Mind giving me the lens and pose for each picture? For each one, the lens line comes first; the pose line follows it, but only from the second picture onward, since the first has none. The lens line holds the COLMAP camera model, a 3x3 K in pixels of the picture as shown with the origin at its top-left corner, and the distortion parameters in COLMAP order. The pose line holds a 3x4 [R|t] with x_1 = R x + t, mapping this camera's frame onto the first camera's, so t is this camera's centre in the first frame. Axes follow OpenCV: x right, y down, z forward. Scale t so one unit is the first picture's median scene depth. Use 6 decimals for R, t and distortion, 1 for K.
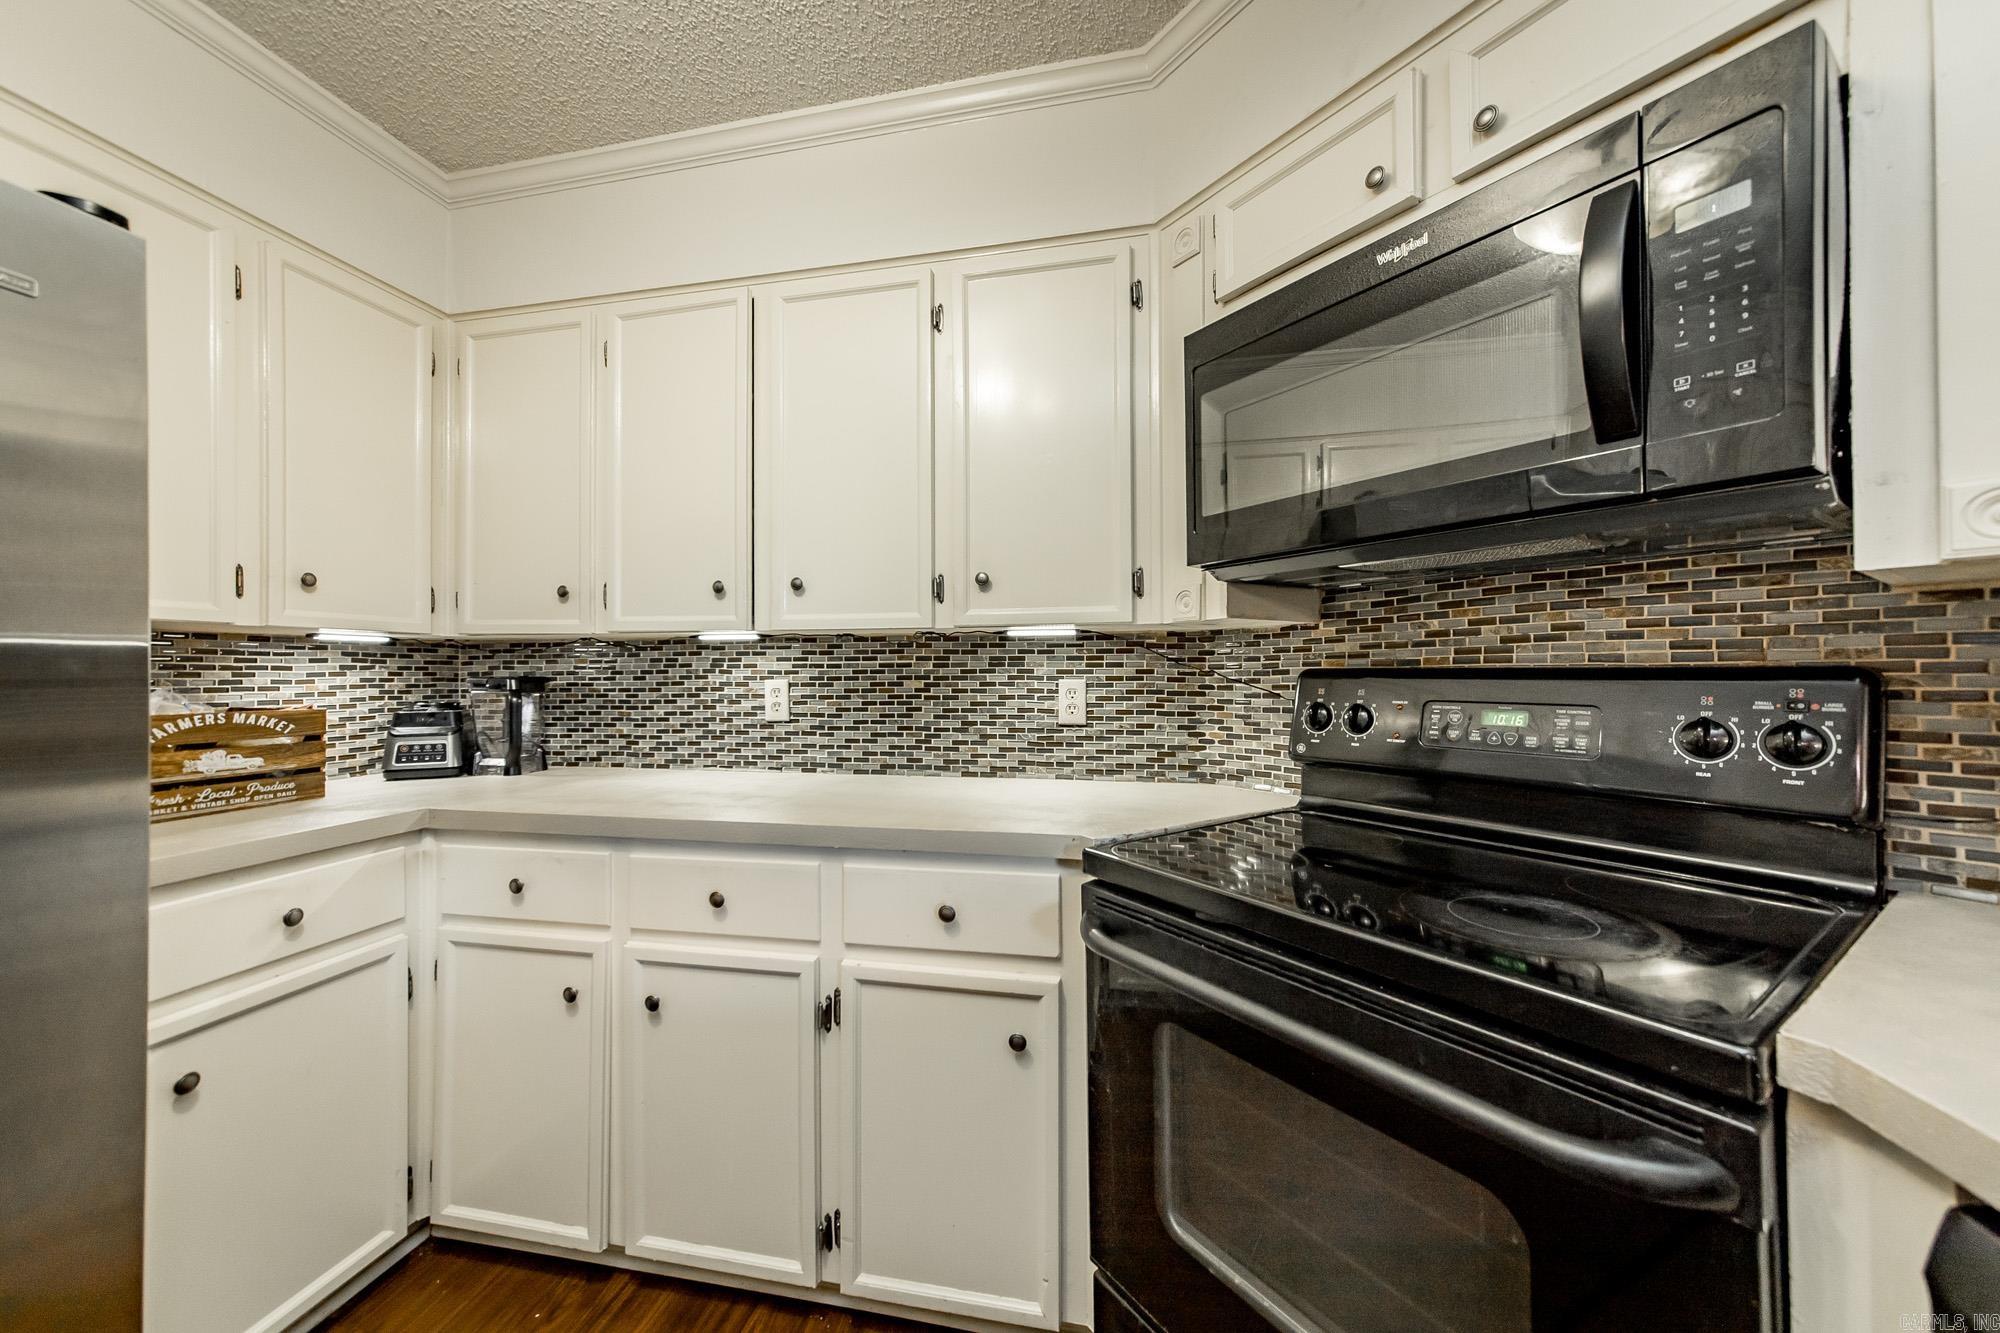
lens RADIAL K [[740.4, 0, 983.9], [0, 740.4, 662.1], [0, 0, 1]] dist [-0.000241, -0.000179]
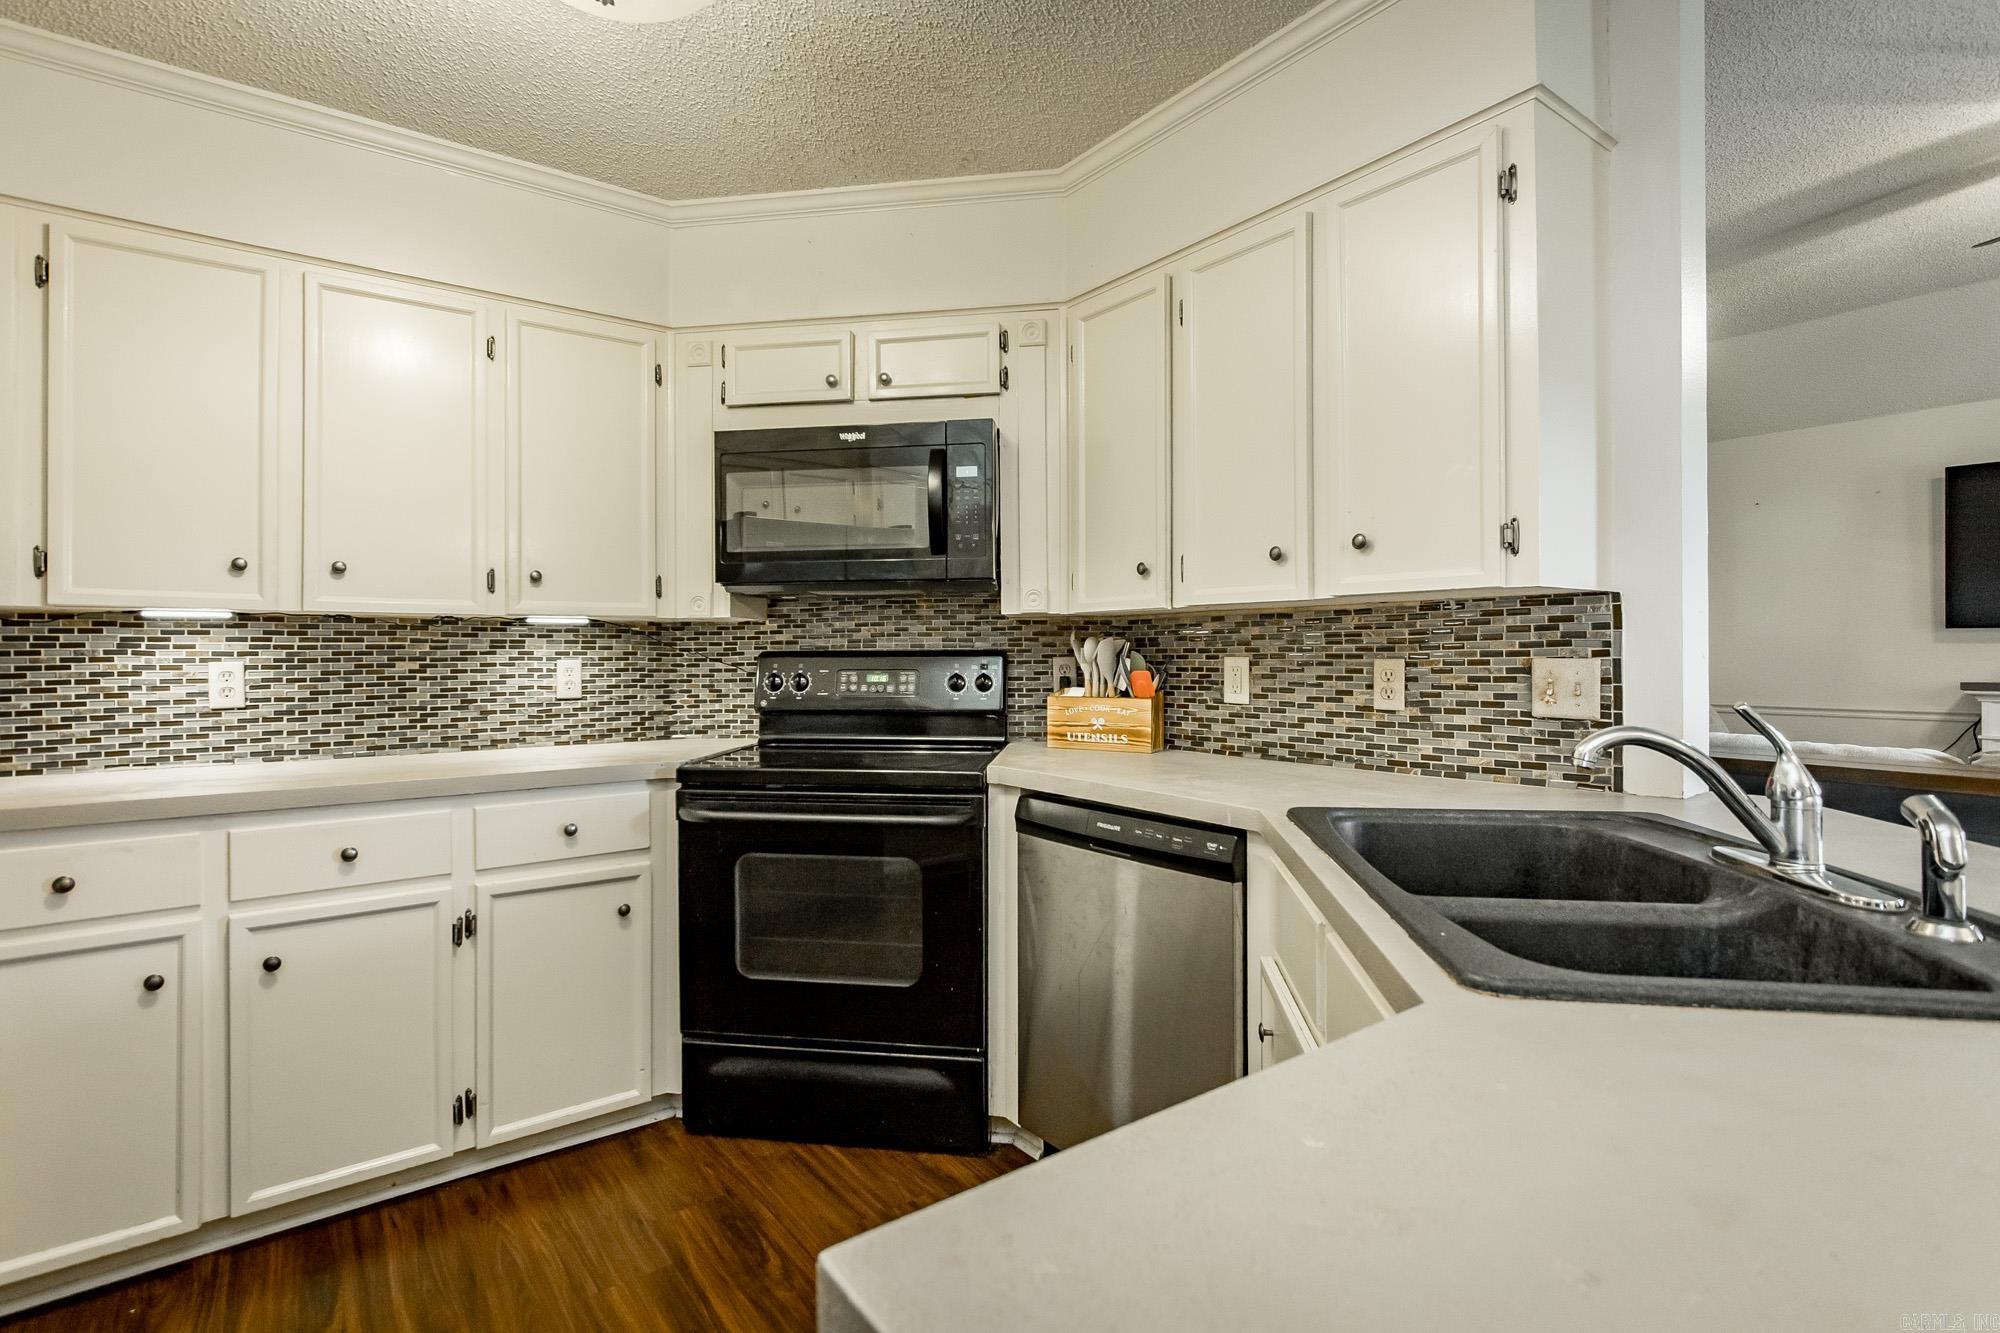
lens RADIAL K [[933.7, 0, 964.4], [0, 933.7, 650.4], [0, 0, 1]] dist [-0.002843, -0.000656]
pose [[0.663814, 0.004074, 0.747887, -0.605425], [-0.007788, 0.999969, 0.001466, 0.000985], [-0.747858, -0.006797, 0.663824, -0.482017]]
